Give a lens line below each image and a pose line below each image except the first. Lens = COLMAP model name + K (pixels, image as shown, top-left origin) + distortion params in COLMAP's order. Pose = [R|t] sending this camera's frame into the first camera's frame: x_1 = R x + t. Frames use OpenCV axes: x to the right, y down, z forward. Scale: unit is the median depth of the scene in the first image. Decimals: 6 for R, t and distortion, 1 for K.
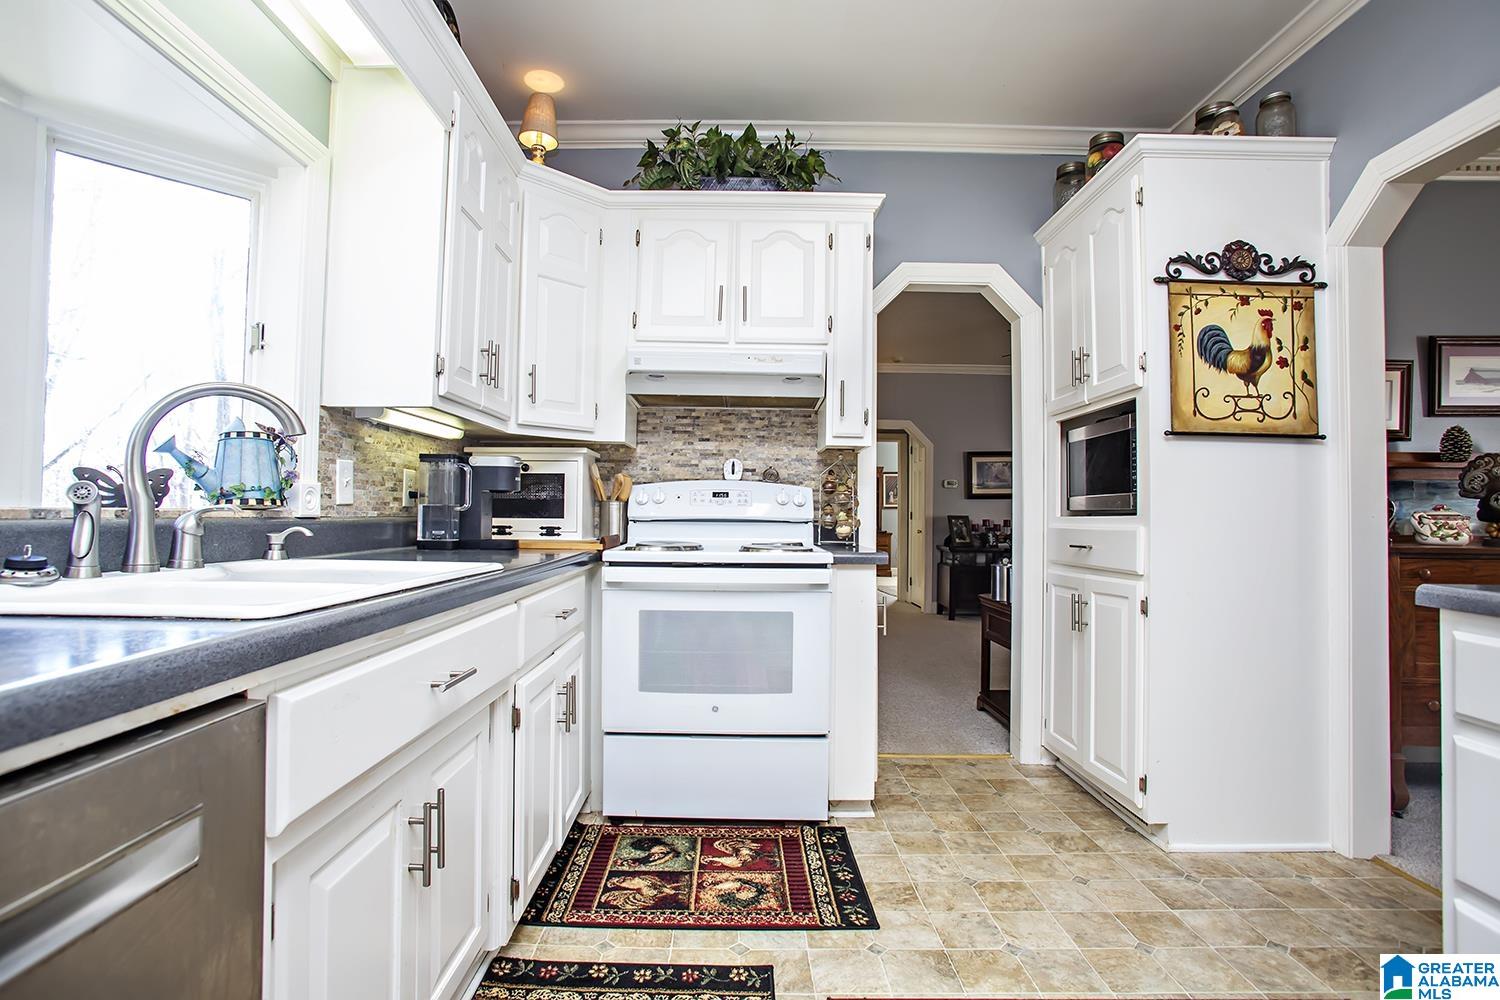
lens RADIAL K [[740.0, 0, 741.7], [0, 740.0, 491.5], [0, 0, 1]] dist [-0.082042, 0.039276]
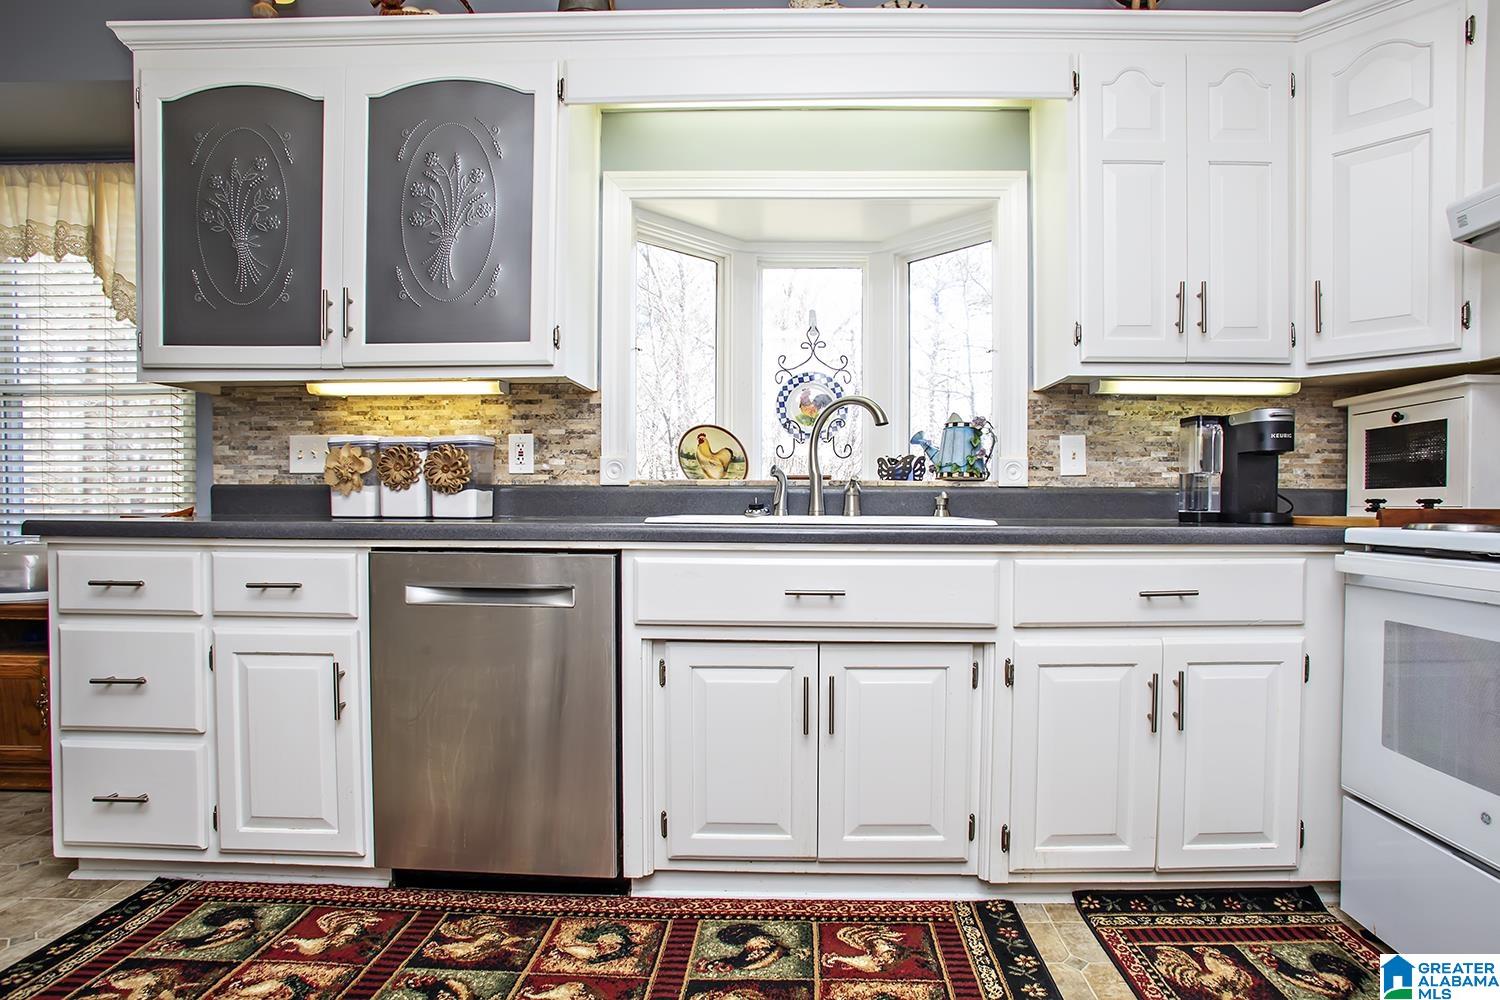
lens RADIAL K [[785.1, 0, 770.8], [0, 785.1, 523.4], [0, 0, 1]] dist [-0.071899, 0.028673]
pose [[-0.042605, 0.011888, -0.999021, 0.651276], [0.024535, 0.999640, 0.010849, 0.066498], [0.998791, -0.024049, -0.042881, 0.590384]]
